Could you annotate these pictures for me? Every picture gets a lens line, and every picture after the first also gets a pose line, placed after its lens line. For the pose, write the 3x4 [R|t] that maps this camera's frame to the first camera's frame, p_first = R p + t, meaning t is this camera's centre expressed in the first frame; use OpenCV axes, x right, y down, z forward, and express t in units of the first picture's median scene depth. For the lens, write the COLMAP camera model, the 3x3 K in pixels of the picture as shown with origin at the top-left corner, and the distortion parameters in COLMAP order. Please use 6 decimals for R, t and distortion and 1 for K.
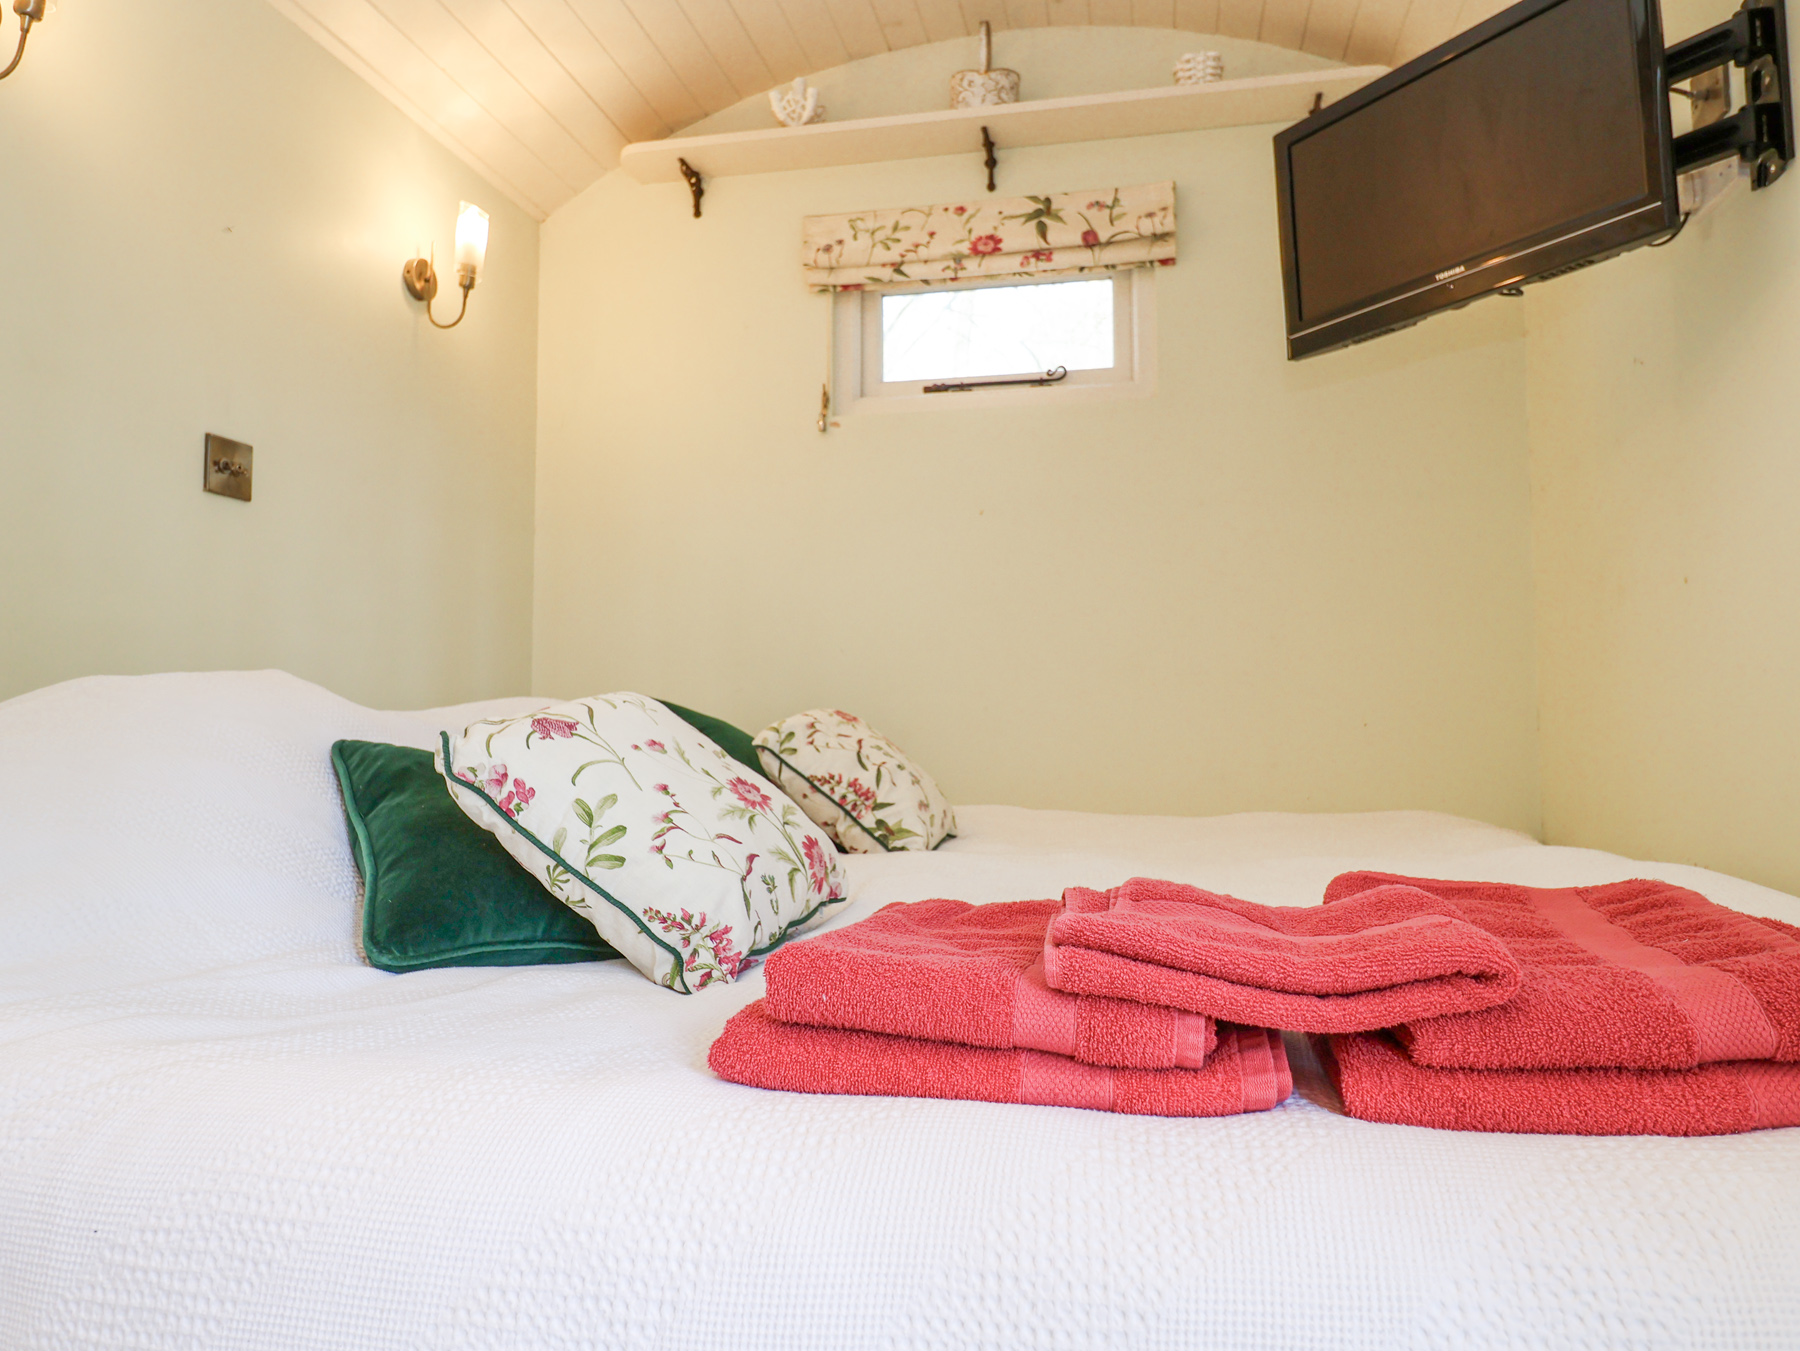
lens RADIAL K [[1155.5, 0, 899.9], [0, 1155.5, 642.6], [0, 0, 1]] dist [0.006886, 0.001267]
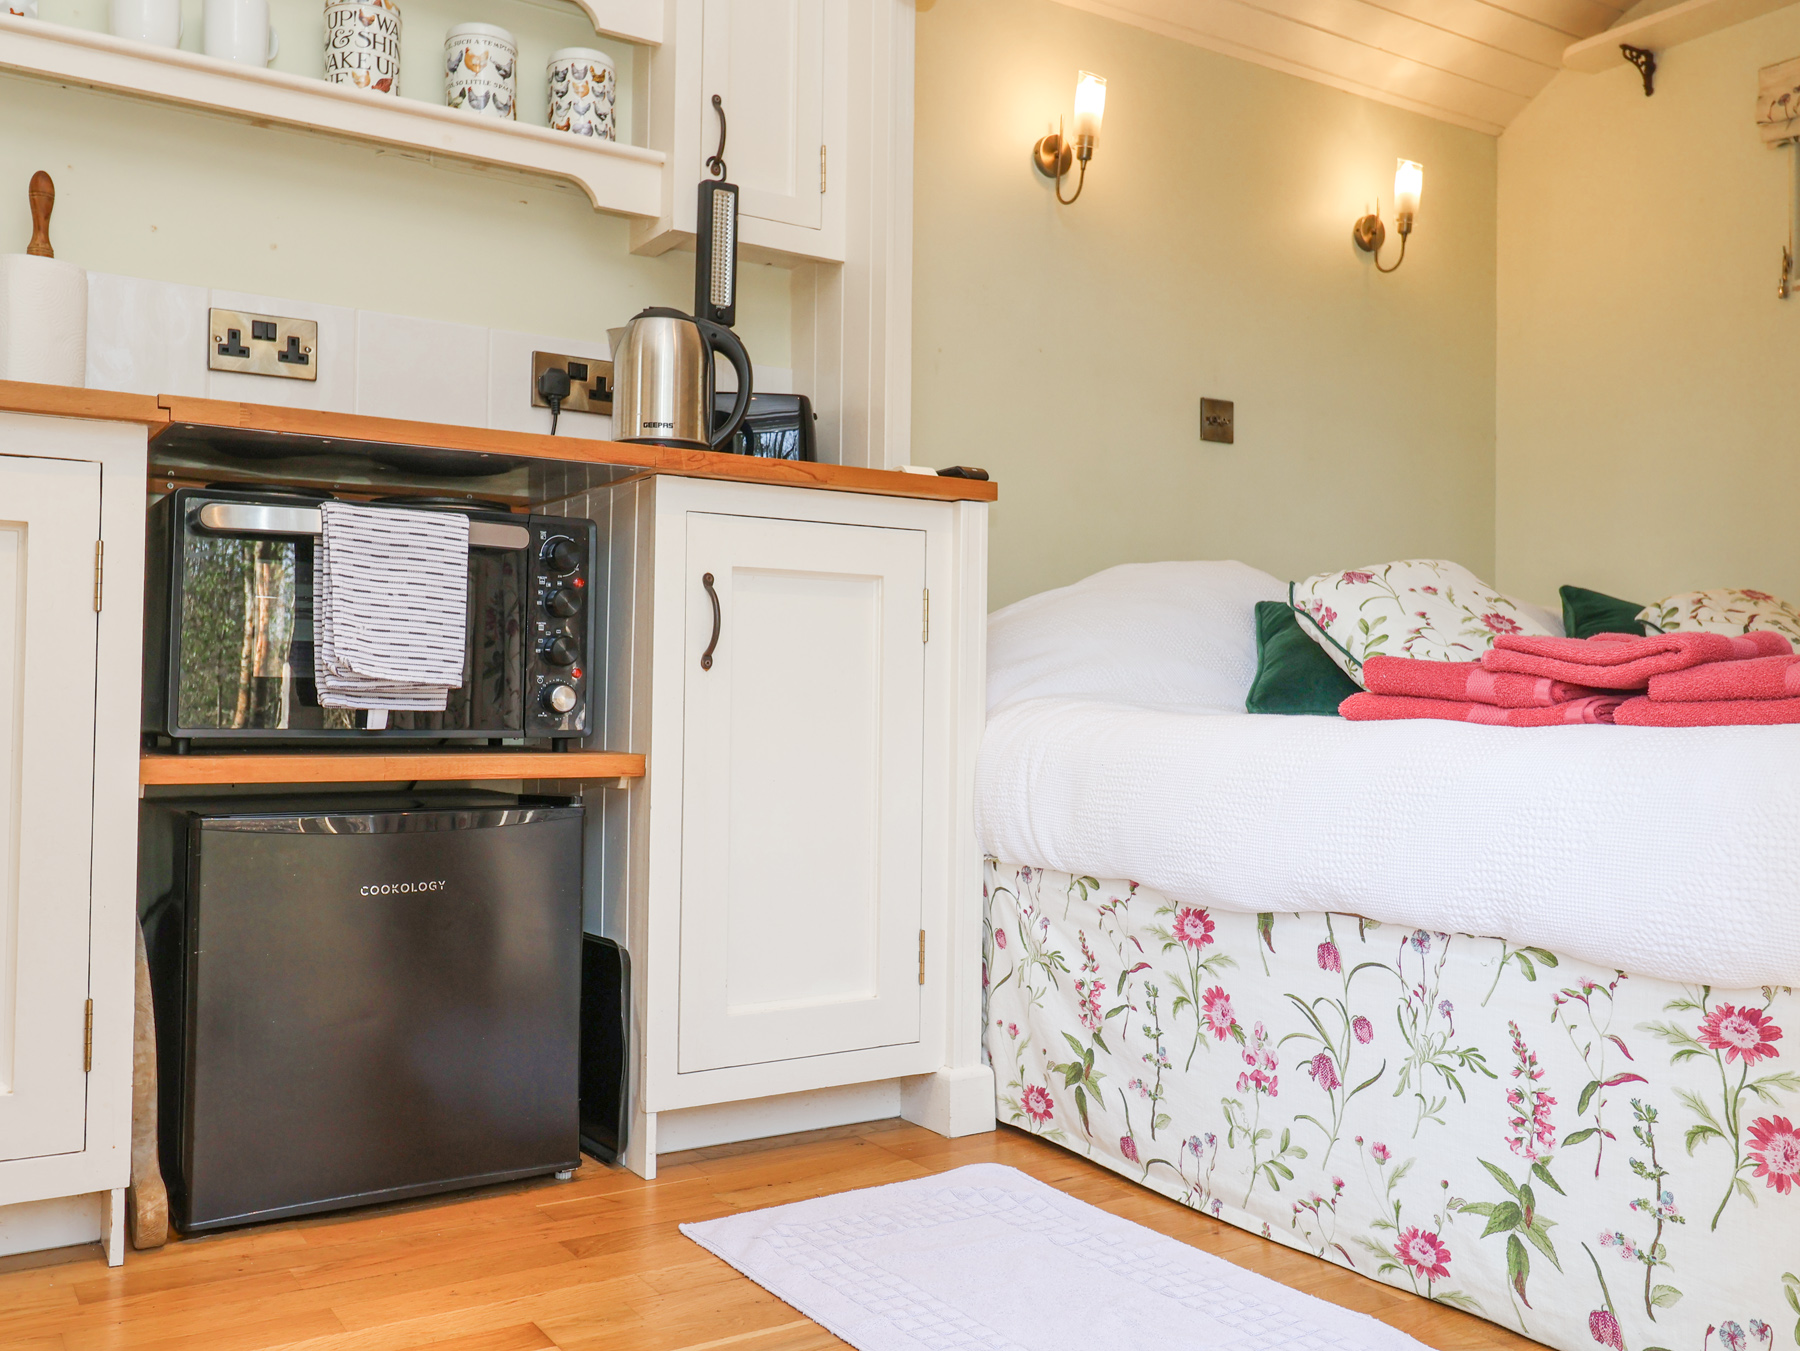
lens RADIAL K [[1609.8, 0, 900.0], [0, 1609.8, 675.5], [0, 0, 1]] dist [0.005660, 0.007063]
pose [[0.694725, 0.001964, -0.719273, 0.479331], [0.035379, 0.998693, 0.036898, 0.059999], [0.718405, -0.051081, 0.693747, -0.546219]]
